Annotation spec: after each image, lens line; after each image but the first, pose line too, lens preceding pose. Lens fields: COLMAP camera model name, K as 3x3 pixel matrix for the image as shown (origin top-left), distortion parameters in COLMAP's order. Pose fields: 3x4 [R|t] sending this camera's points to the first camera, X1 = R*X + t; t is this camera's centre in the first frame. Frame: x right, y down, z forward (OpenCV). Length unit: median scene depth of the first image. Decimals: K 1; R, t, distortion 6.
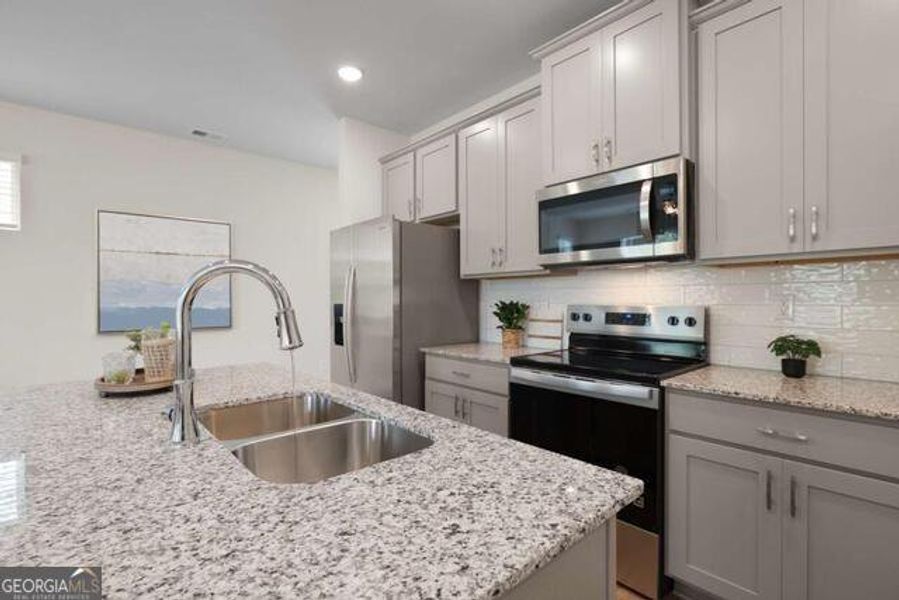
lens RADIAL K [[422.8, 0, 449.4], [0, 422.8, 302.5], [0, 0, 1]] dist [-0.005112, -0.000721]
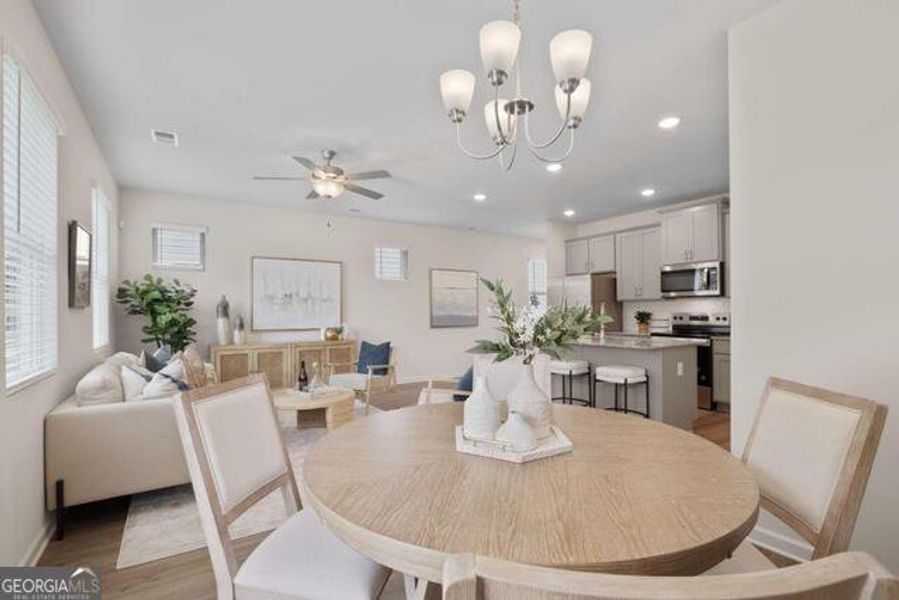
lens RADIAL K [[422.8, 0, 444.6], [0, 422.8, 307.0], [0, 0, 1]] dist [-0.005112, -0.000721]
pose [[0.988716, -0.003538, -0.149762, -0.572673], [0.001081, 0.999864, -0.016486, 0.009931], [0.149800, 0.016138, 0.988585, -1.399504]]
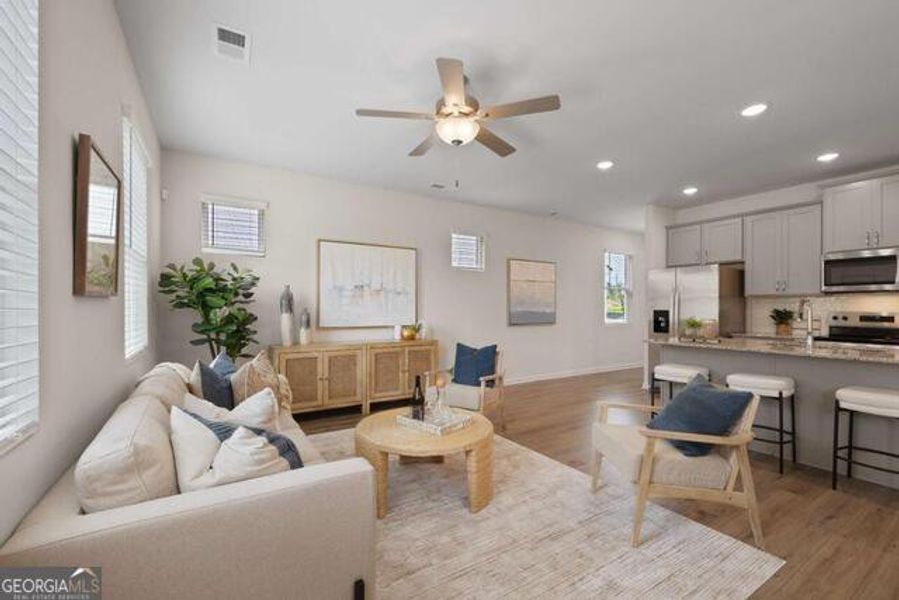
lens RADIAL K [[385.7, 0, 443.2], [0, 385.7, 305.9], [0, 0, 1]] dist [-0.001185, 0.000490]
pose [[0.985047, 0.006310, -0.172171, -1.059278], [-0.007778, 0.999939, -0.007857, 0.006915], [0.172111, 0.009079, 0.985036, -0.943817]]
